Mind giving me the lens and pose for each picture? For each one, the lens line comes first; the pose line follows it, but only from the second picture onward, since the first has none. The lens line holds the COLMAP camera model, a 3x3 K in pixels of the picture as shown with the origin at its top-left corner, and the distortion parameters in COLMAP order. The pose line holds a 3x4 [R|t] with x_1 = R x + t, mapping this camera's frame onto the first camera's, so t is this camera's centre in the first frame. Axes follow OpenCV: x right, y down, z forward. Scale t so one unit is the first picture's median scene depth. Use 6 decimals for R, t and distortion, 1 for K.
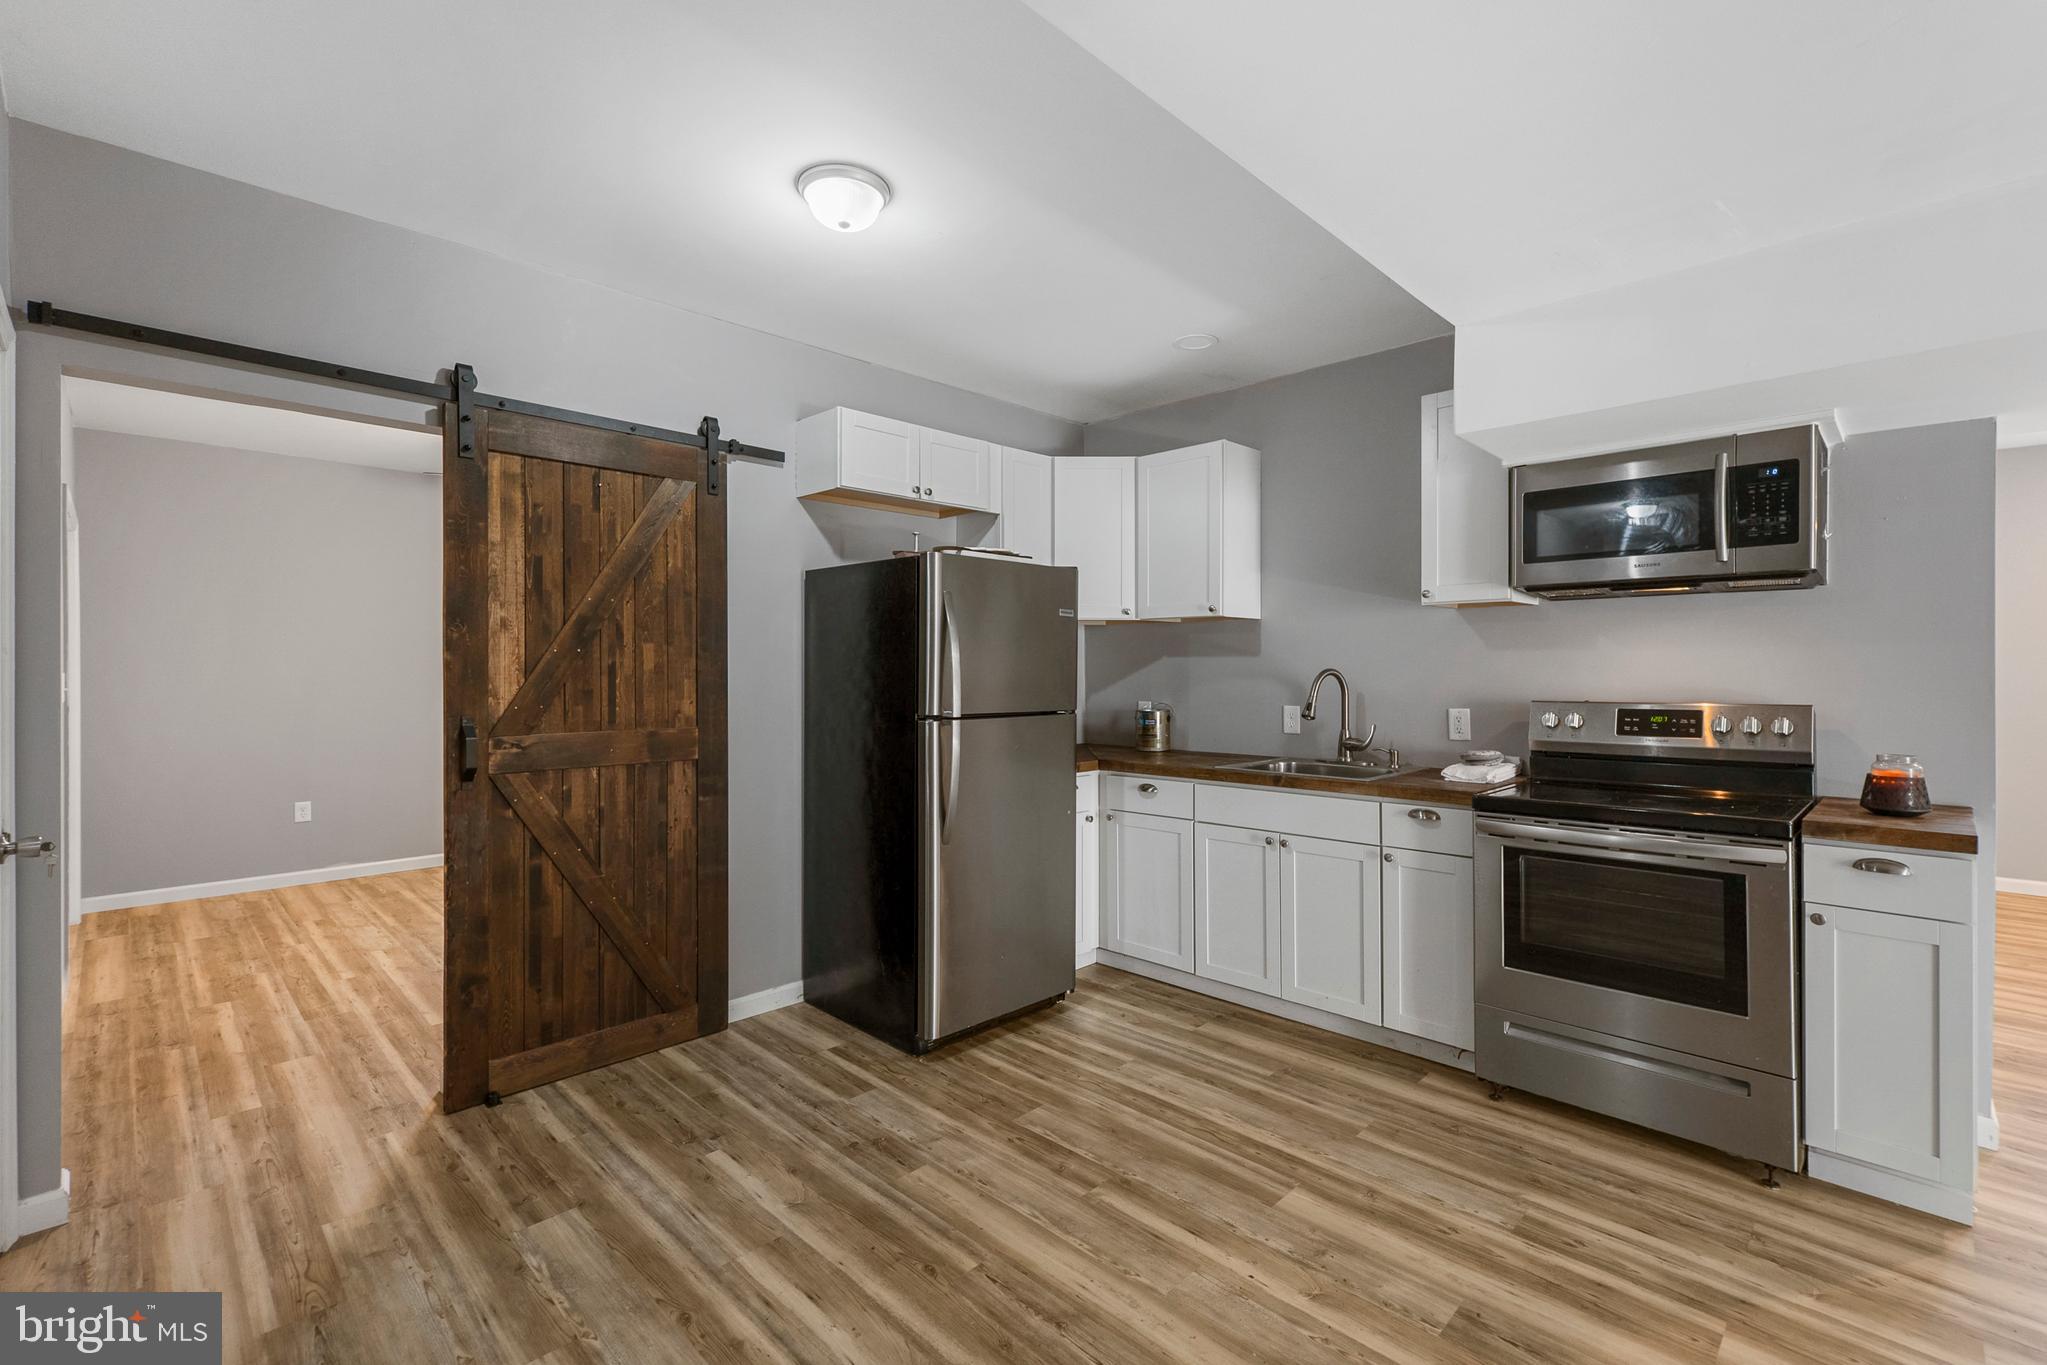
lens RADIAL K [[892.7, 0, 1005.4], [0, 892.7, 669.9], [0, 0, 1]] dist [0.005661, 0.001670]
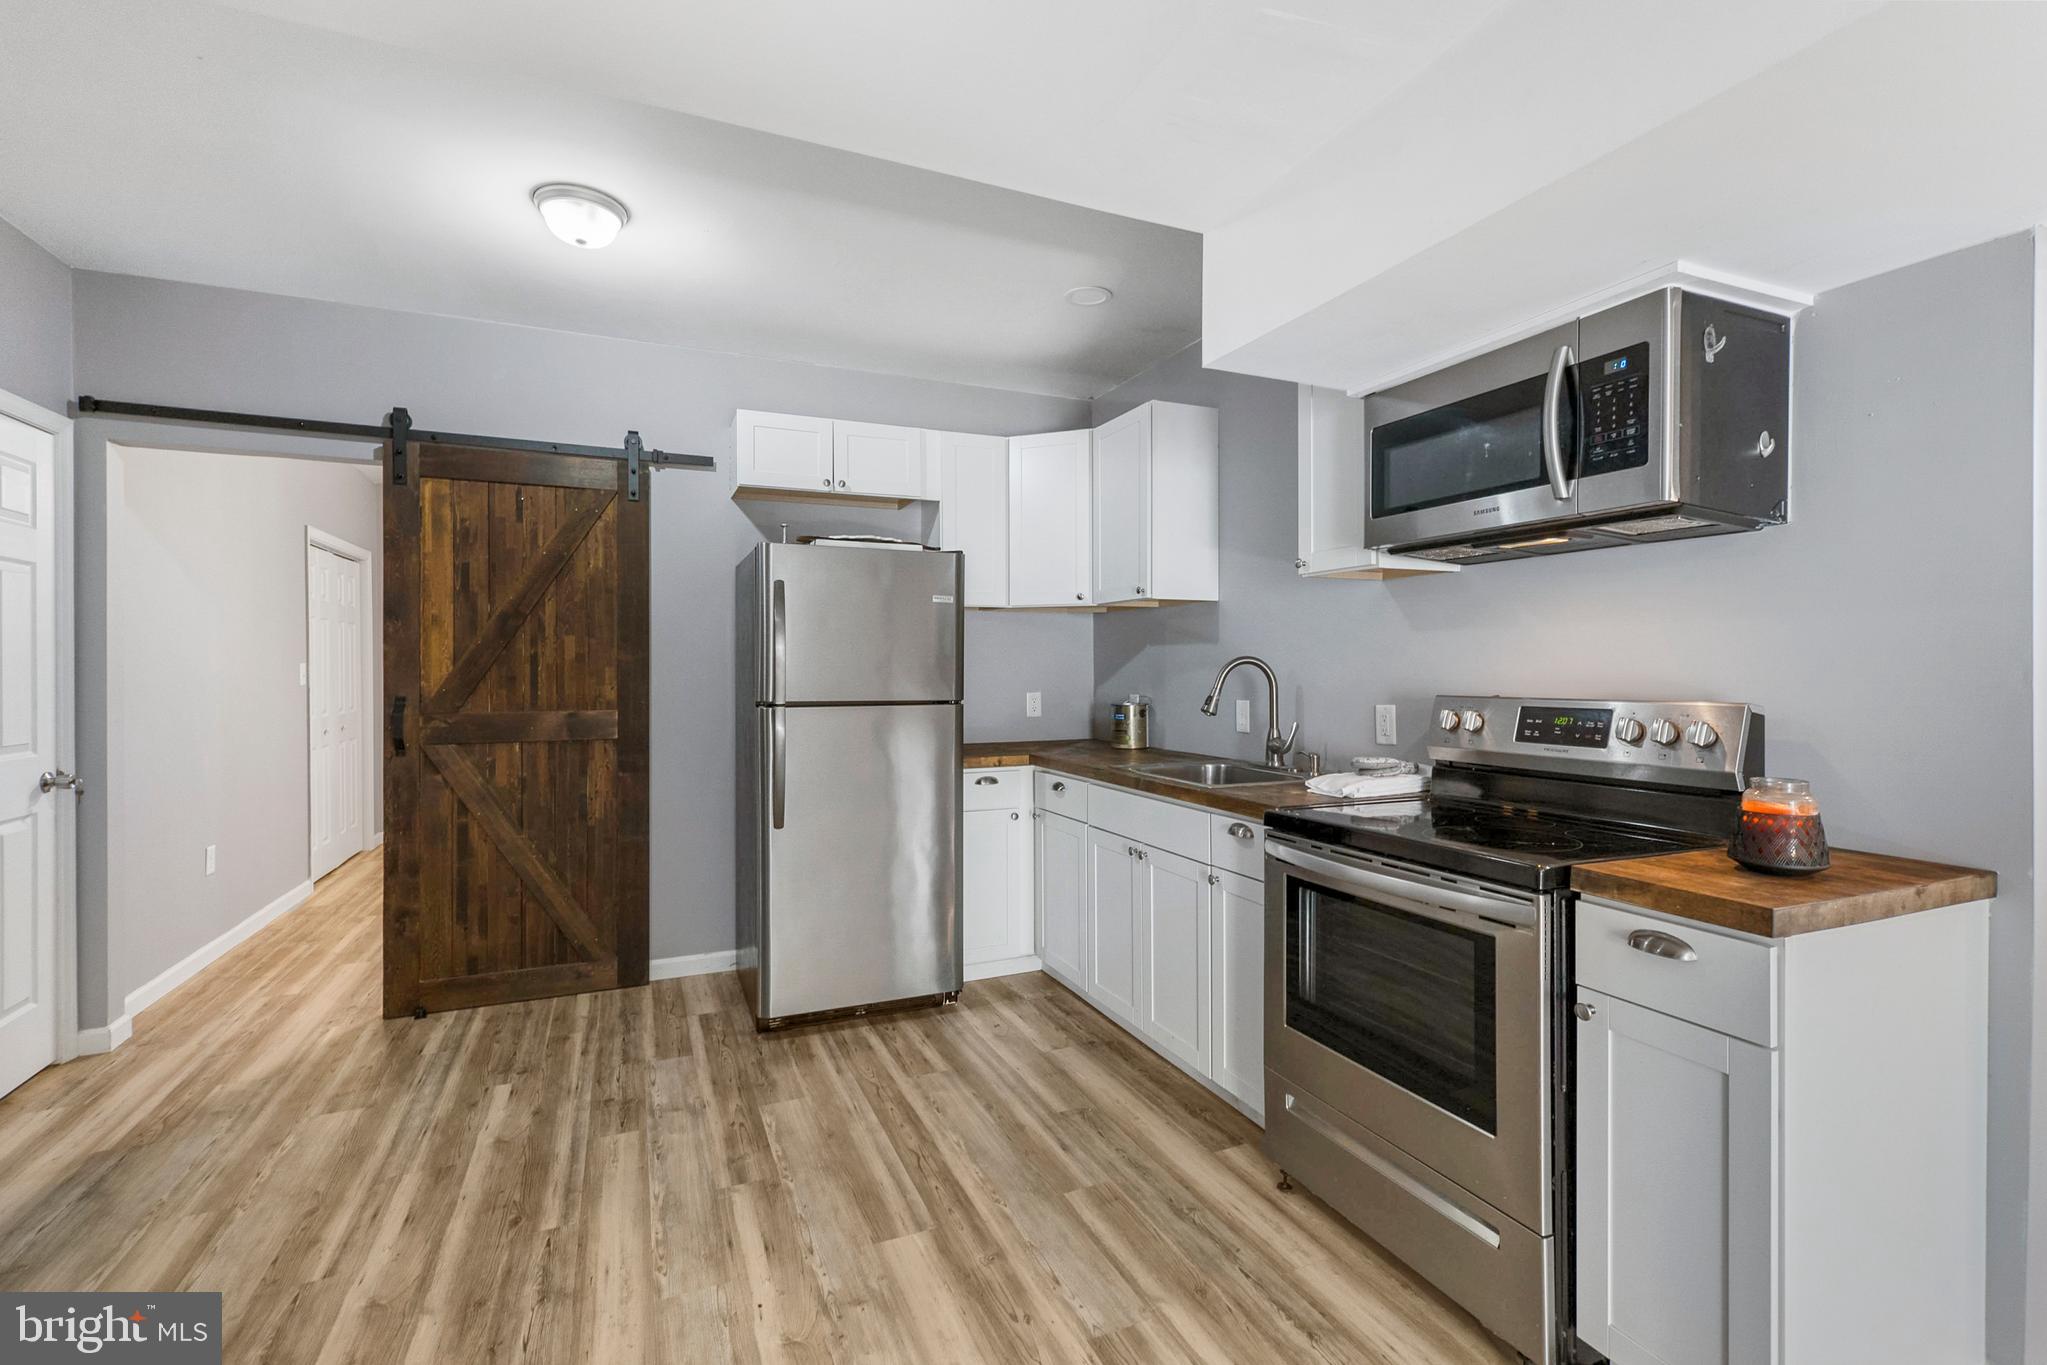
lens RADIAL K [[892.7, 0, 1004.2], [0, 892.7, 670.7], [0, 0, 1]] dist [0.005661, 0.001670]
pose [[0.930769, 0.001490, -0.365606, 0.578543], [0.000724, 0.999982, 0.005919, 0.009410], [0.365608, -0.005773, 0.930751, 0.157462]]
